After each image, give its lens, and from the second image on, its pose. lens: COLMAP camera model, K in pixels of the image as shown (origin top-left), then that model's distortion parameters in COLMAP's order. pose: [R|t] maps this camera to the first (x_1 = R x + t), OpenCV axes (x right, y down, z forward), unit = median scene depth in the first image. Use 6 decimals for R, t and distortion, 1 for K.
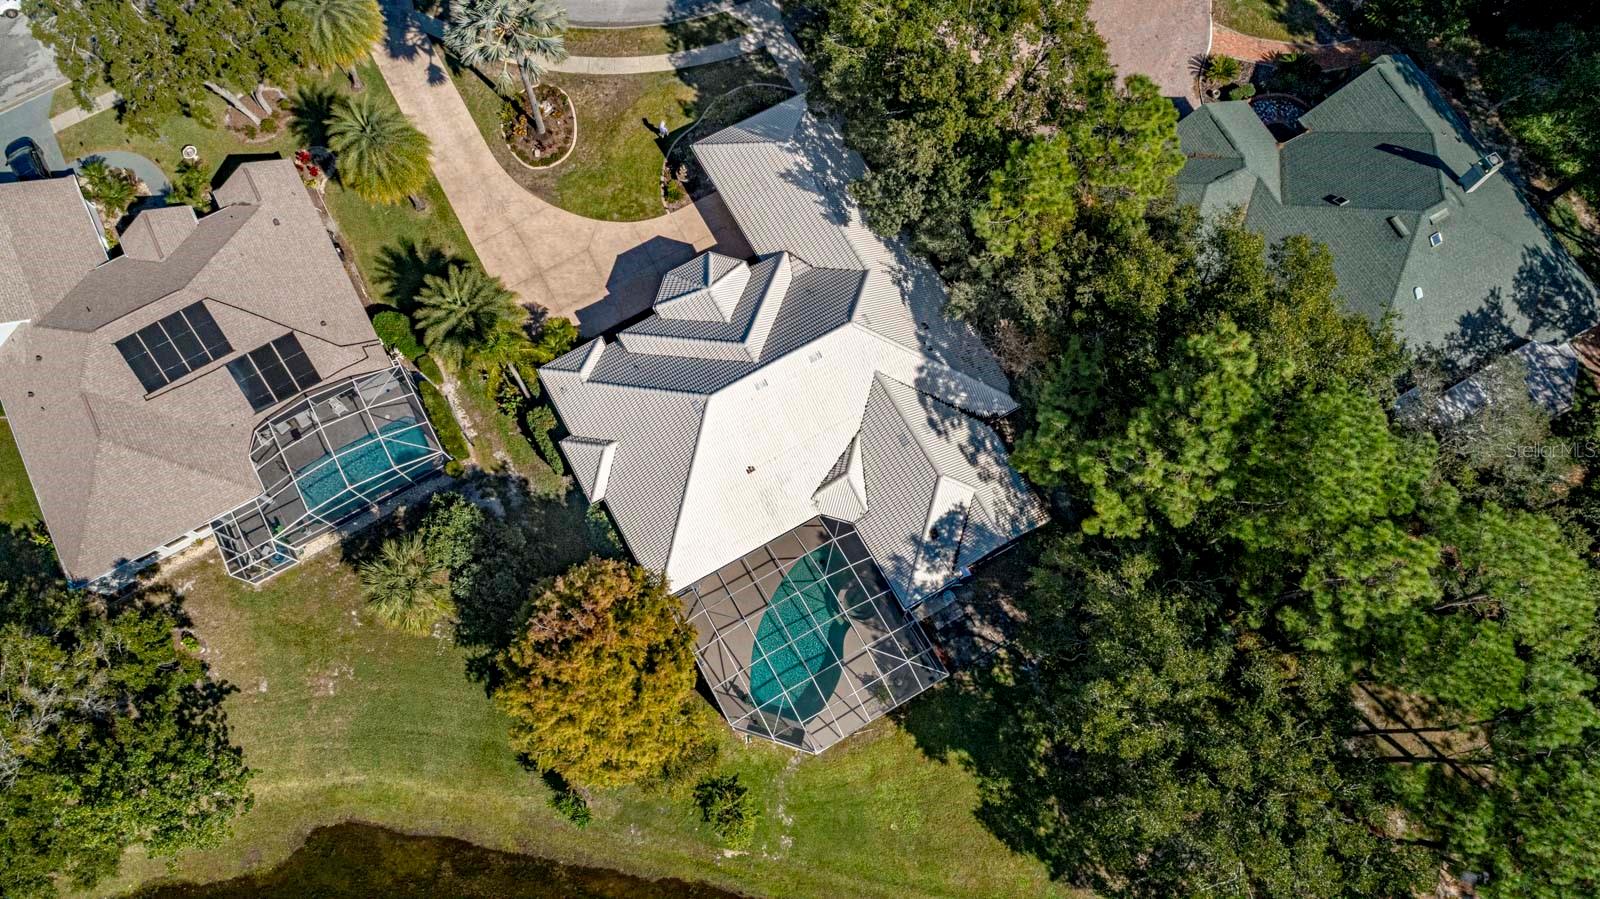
lens RADIAL K [[1075.5, 0, 800.0], [0, 1075.5, 449.5], [0, 0, 1]] dist [-0.009922, 0.001027]
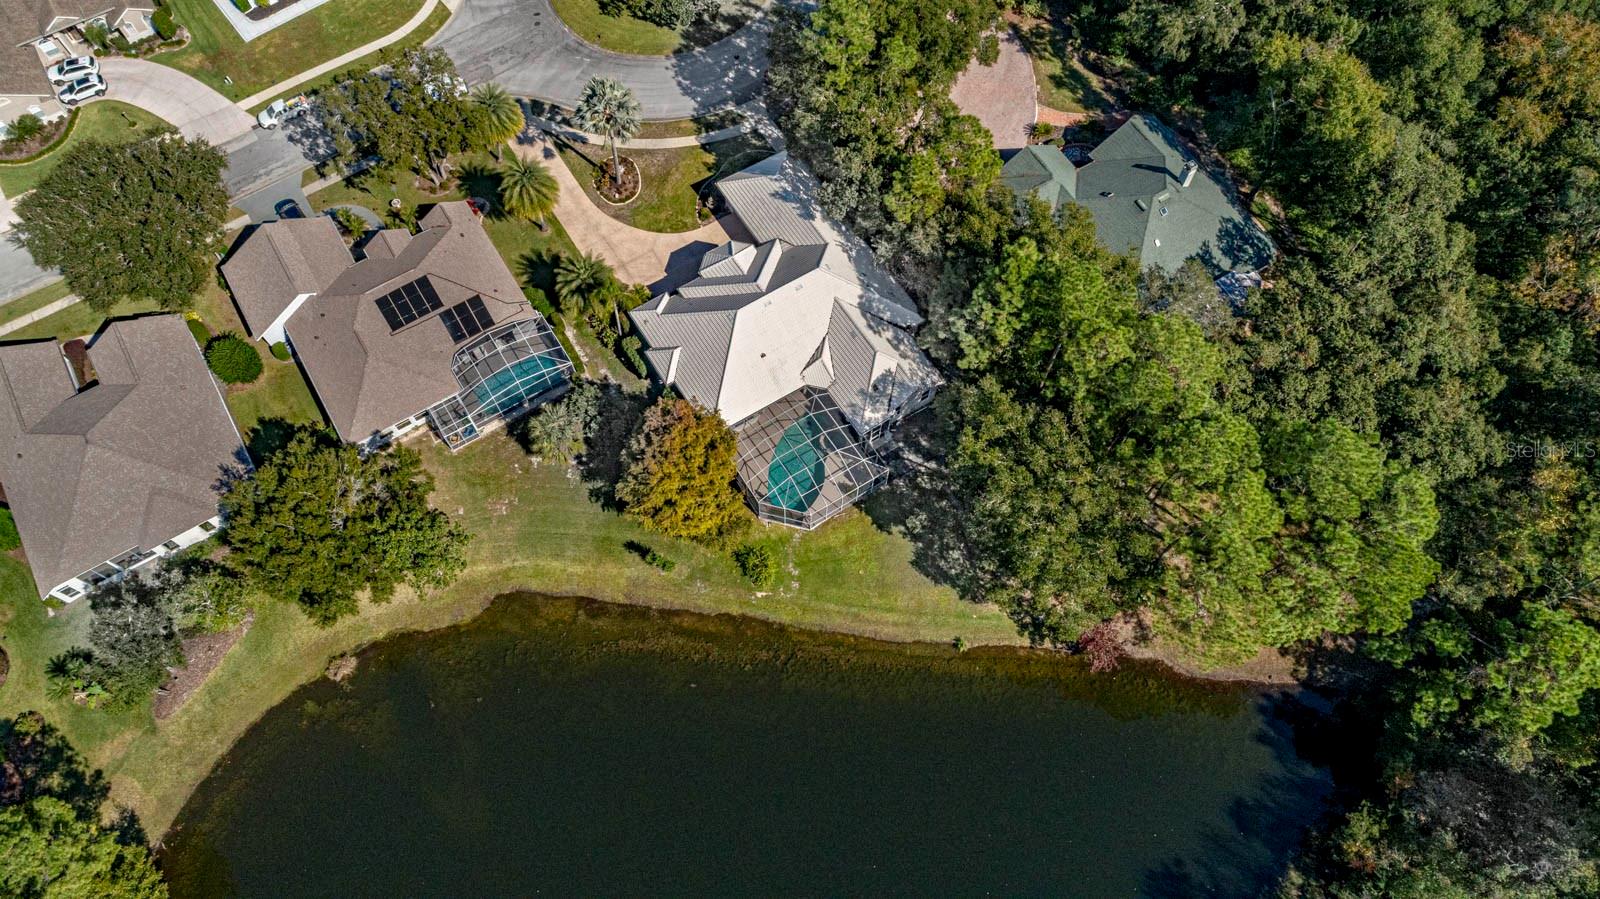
lens RADIAL K [[1075.5, 0, 800.0], [0, 1075.5, 449.5], [0, 0, 1]] dist [-0.009922, 0.001027]
pose [[0.998722, -0.044076, 0.024738, -0.034702], [0.047127, 0.988942, -0.140615, 0.379709], [-0.018267, 0.141601, 0.989755, -0.599610]]
